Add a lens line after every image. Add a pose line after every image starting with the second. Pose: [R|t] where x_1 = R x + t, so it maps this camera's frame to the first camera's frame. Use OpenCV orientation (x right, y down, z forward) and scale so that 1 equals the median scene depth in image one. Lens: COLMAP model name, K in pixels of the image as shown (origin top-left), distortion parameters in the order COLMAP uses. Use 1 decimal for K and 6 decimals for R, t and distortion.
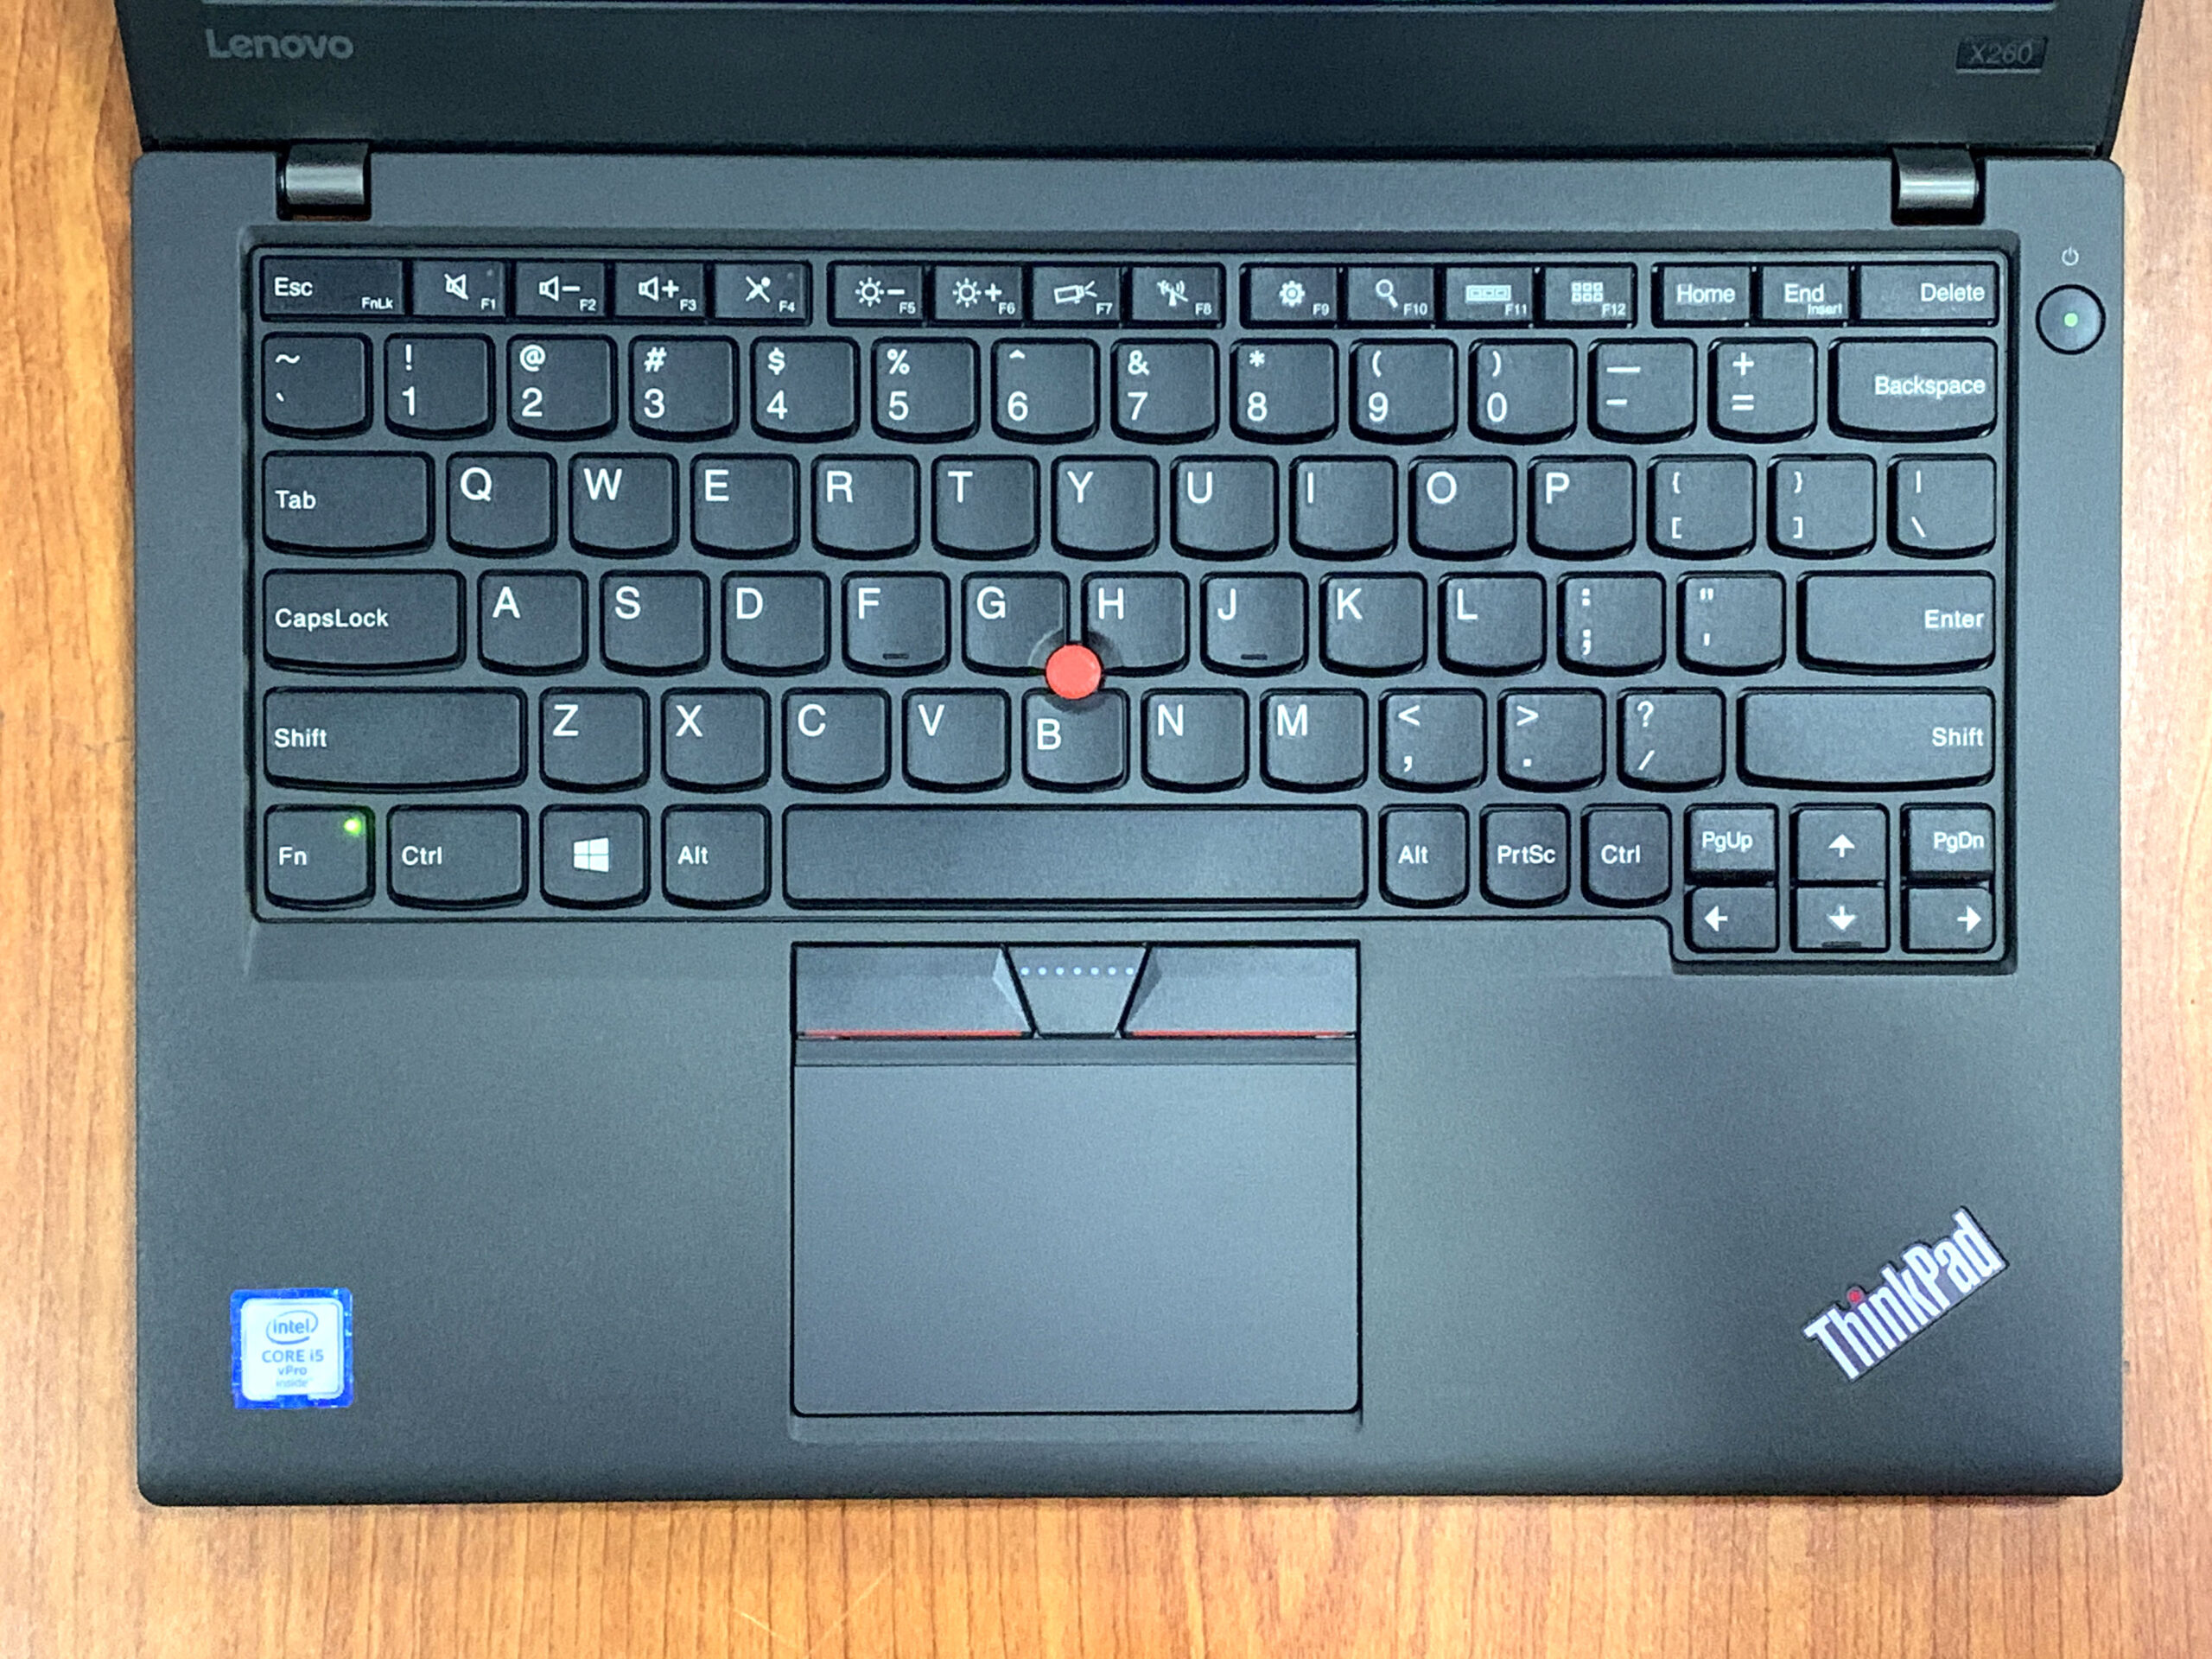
lens RADIAL K [[3351.2, 0, 1107.8], [0, 3351.2, 833.4], [0, 0, 1]] dist [0.030911, 0.000000]
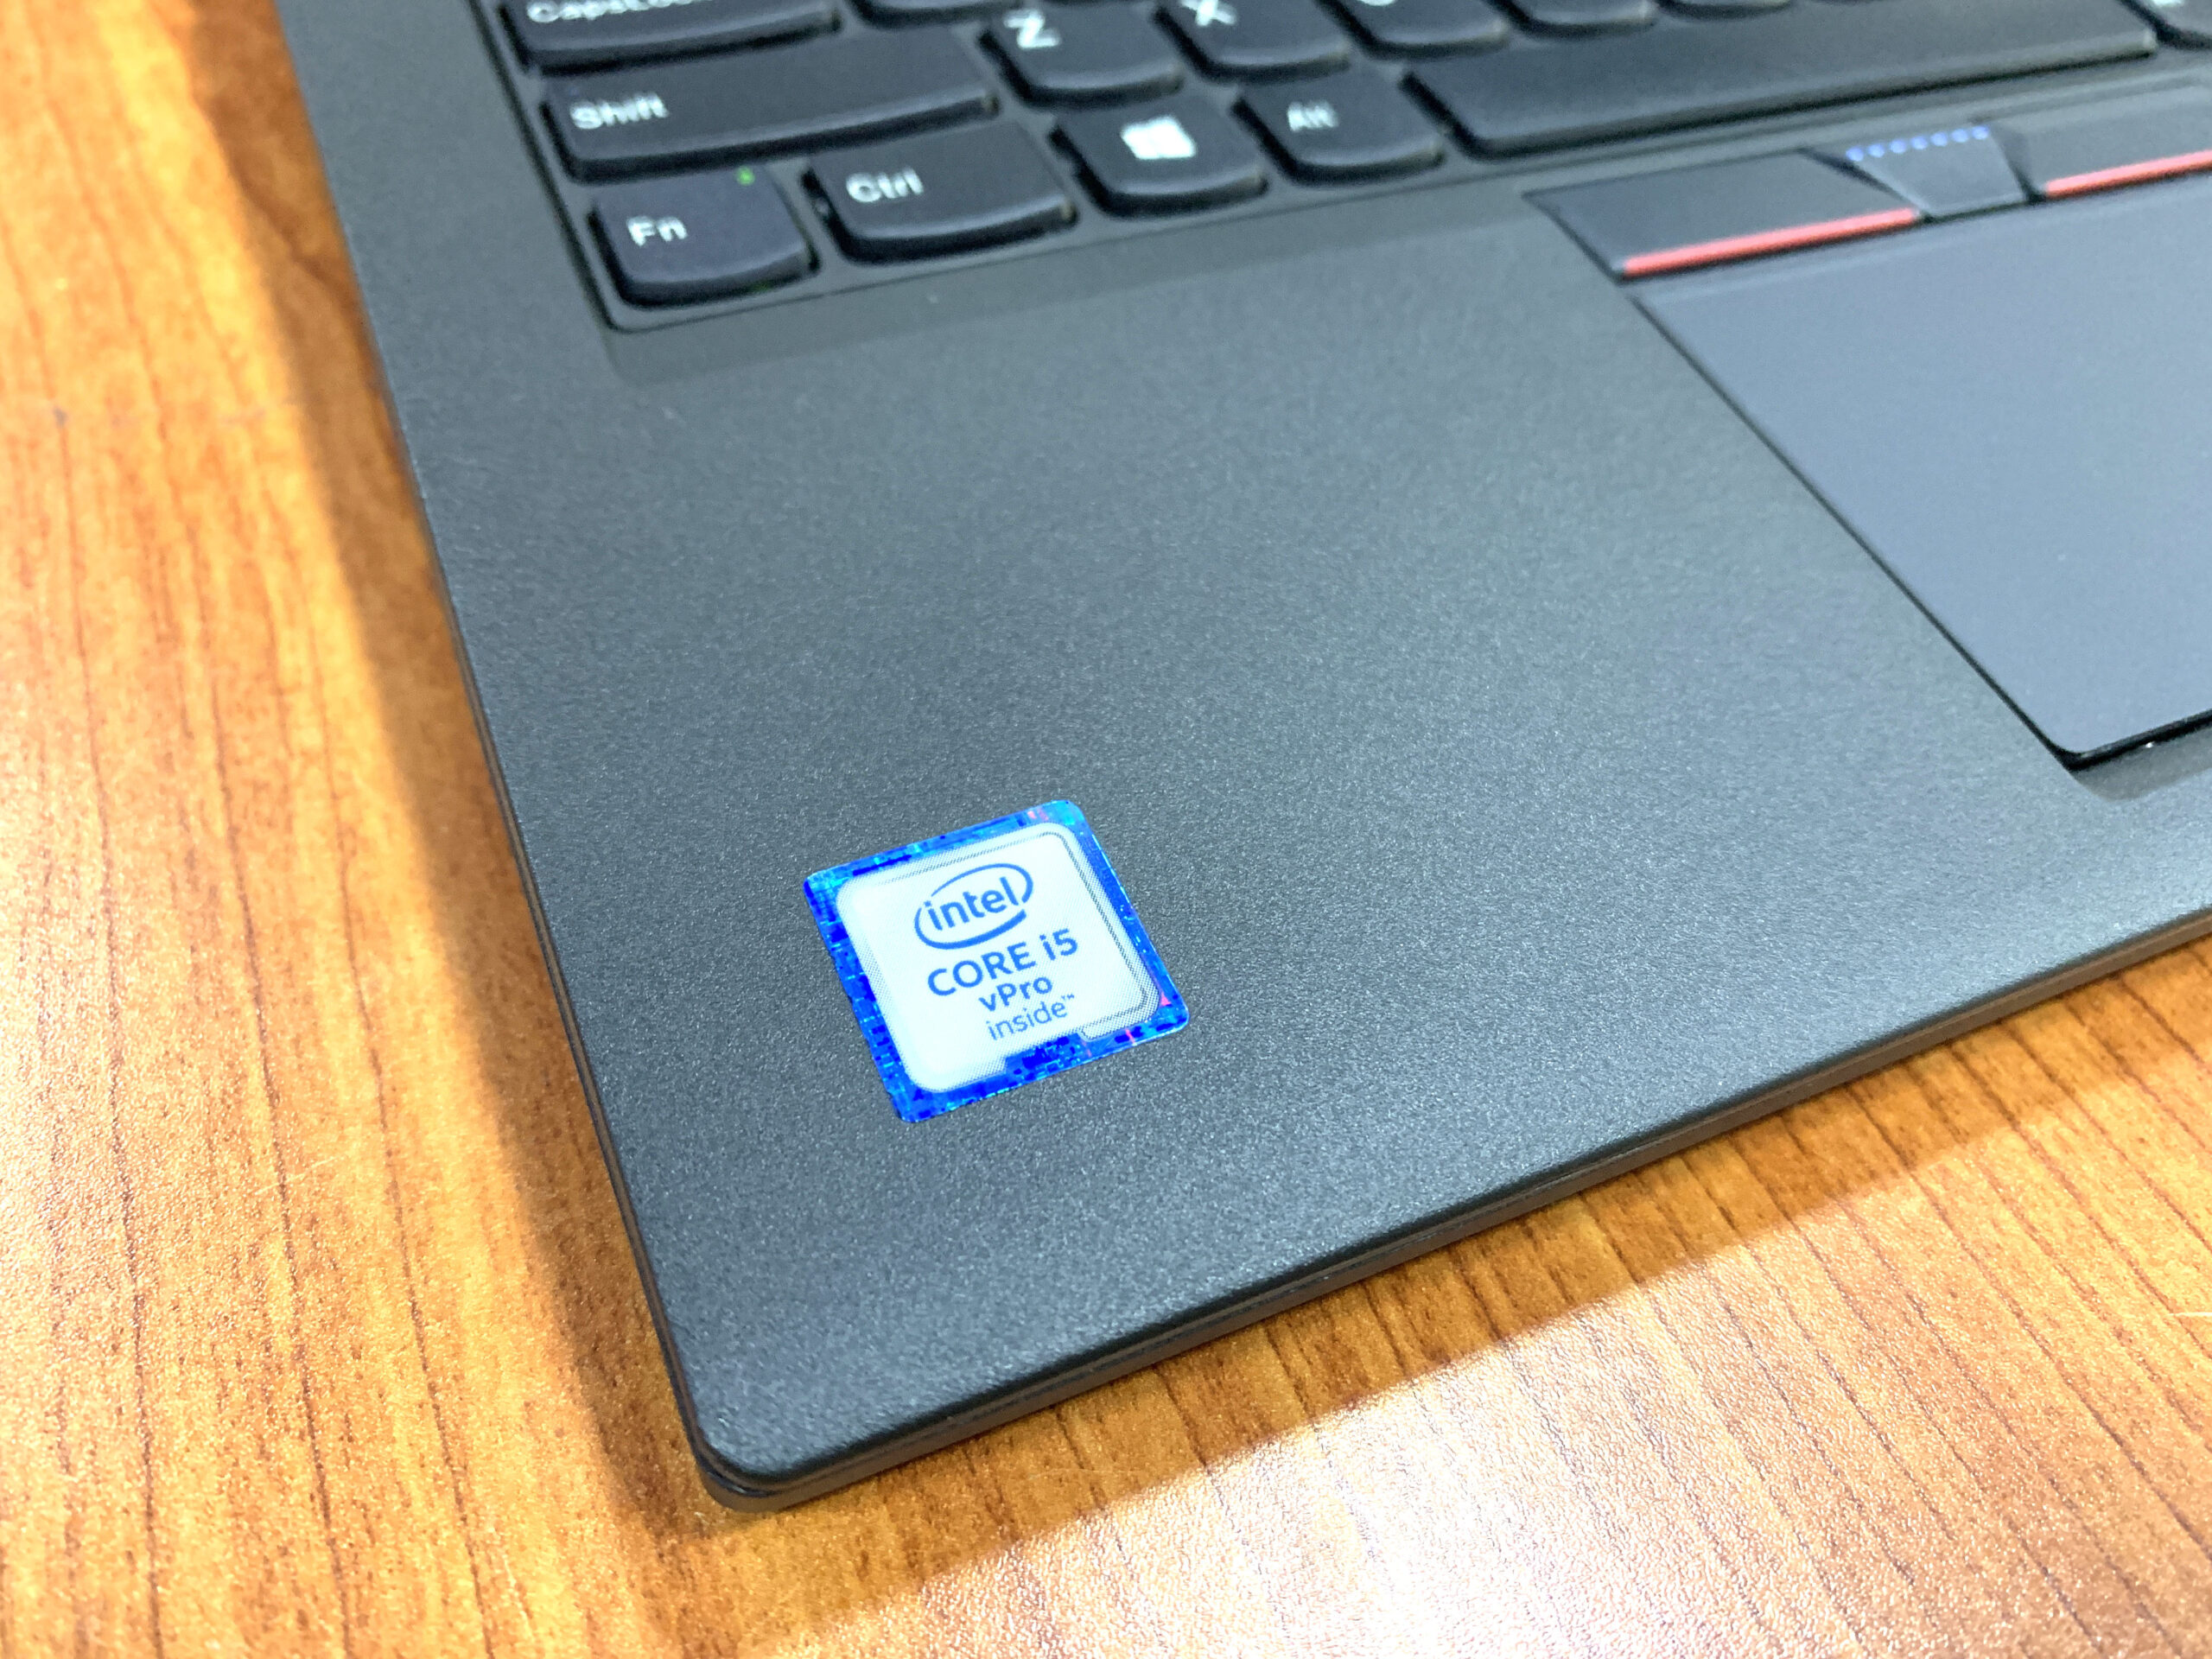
lens RADIAL K [[1739.7, 0, 1100.5], [0, 1739.7, 821.3], [0, 0, 1]] dist [-0.023124, 0.007914]
pose [[0.913327, -0.274860, 0.300475, -0.276677], [0.400054, 0.743472, -0.535917, 0.244598], [-0.076093, 0.609674, 0.788992, 0.802309]]
